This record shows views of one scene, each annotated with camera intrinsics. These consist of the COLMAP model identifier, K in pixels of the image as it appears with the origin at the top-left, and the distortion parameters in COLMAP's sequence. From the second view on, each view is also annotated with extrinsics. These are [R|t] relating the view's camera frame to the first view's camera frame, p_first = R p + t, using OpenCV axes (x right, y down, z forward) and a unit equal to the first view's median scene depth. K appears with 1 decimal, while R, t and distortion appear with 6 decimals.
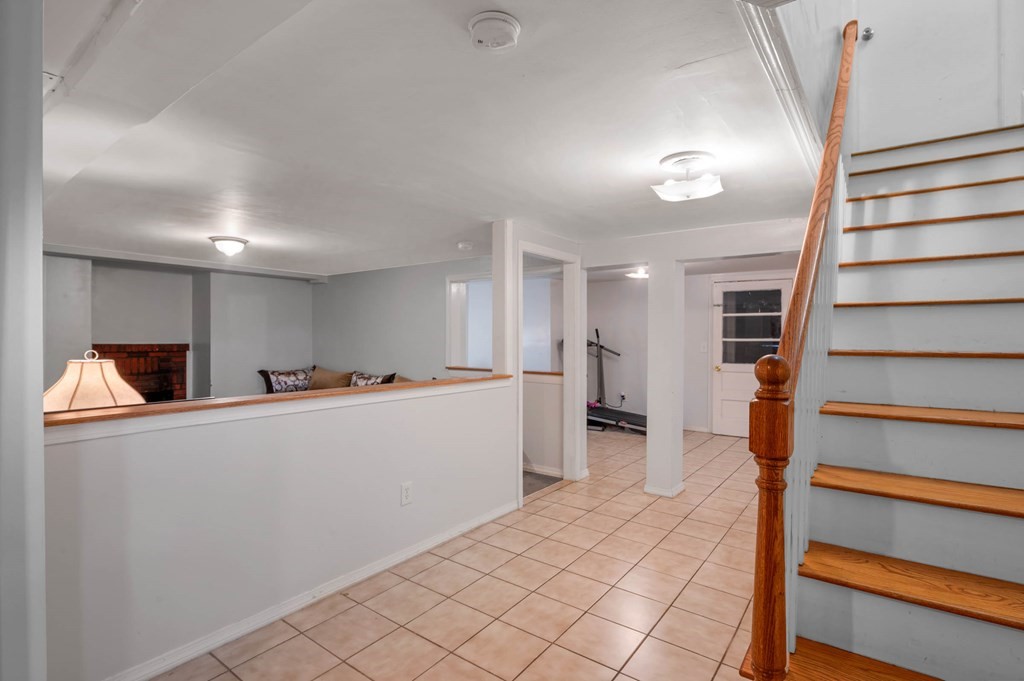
lens RADIAL K [[491.7, 0, 516.2], [0, 491.7, 332.9], [0, 0, 1]] dist [-0.014974, -0.000794]
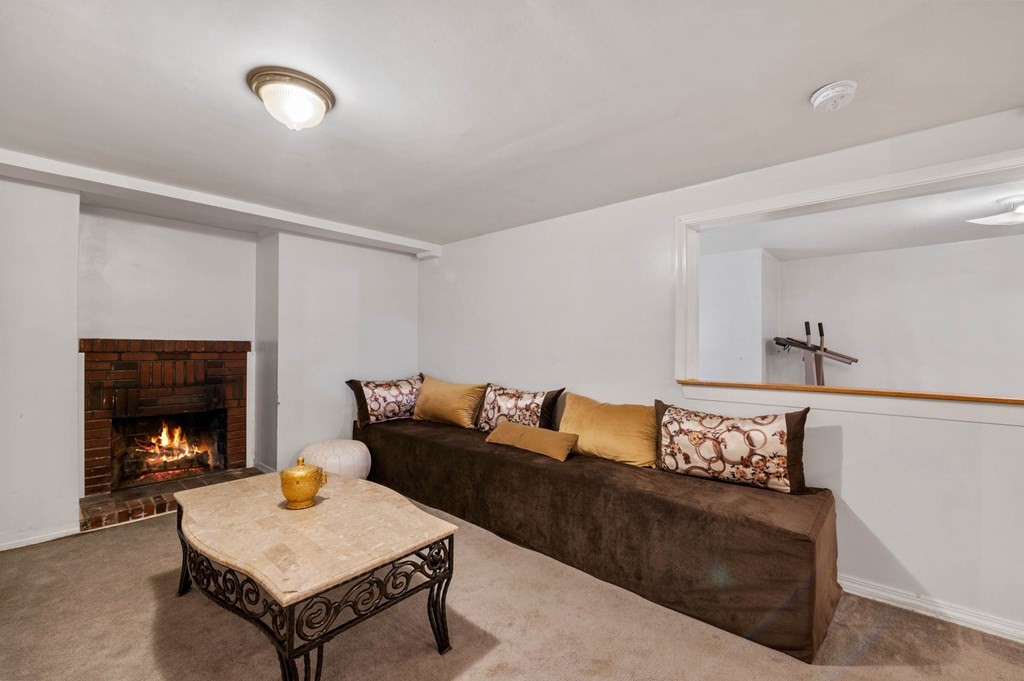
lens RADIAL K [[427.0, 0, 515.7], [0, 427.0, 334.9], [0, 0, 1]] dist [-0.004190, -0.001745]
pose [[0.995594, 0.000177, -0.093770, -0.244031], [-0.001841, 0.999842, -0.017664, 0.023673], [0.093752, 0.017759, 0.995437, 0.443108]]
